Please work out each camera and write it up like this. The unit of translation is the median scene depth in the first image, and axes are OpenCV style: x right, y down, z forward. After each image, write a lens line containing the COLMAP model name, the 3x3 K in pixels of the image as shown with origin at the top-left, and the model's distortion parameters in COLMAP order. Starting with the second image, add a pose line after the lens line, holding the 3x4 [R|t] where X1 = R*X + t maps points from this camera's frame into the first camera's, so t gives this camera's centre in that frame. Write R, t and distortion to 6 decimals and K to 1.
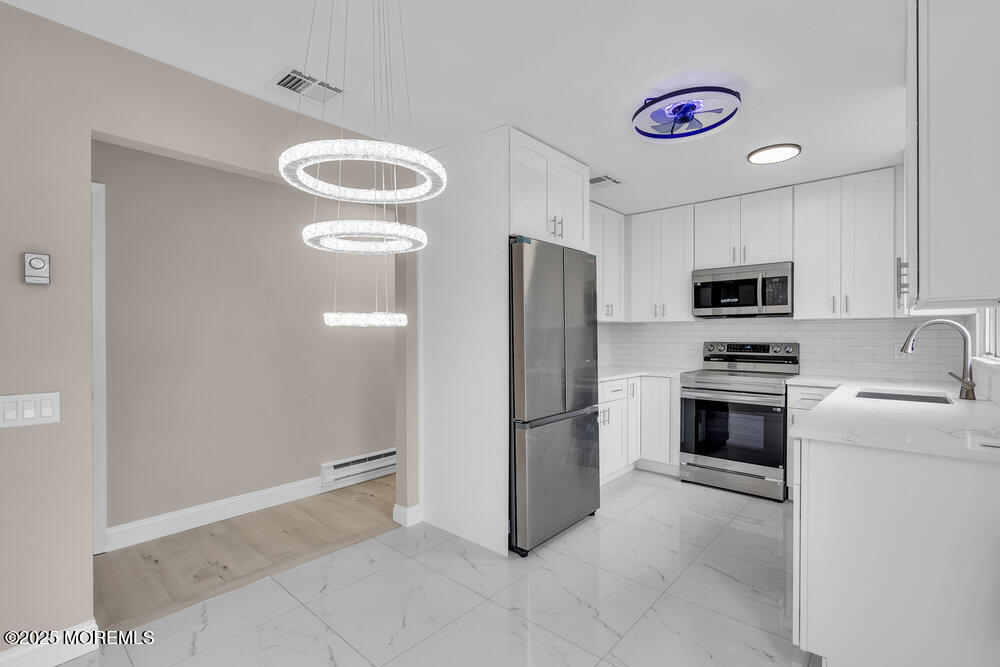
lens RADIAL K [[453.7, 0, 501.1], [0, 453.7, 333.2], [0, 0, 1]] dist [-0.003942, 0.000226]
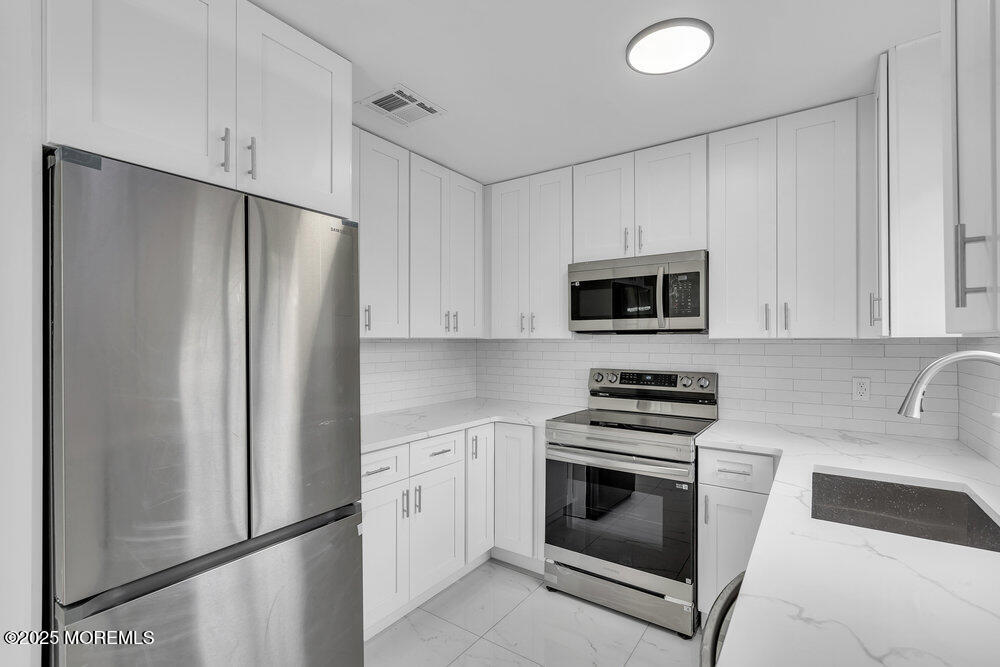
lens RADIAL K [[453.7, 0, 501.1], [0, 453.7, 333.2], [0, 0, 1]] dist [-0.003942, 0.000226]
pose [[0.993286, 0.002926, 0.115644, 0.259693], [-0.001150, 0.999880, -0.015418, -0.026312], [-0.115675, 0.015181, 0.993171, 0.367297]]
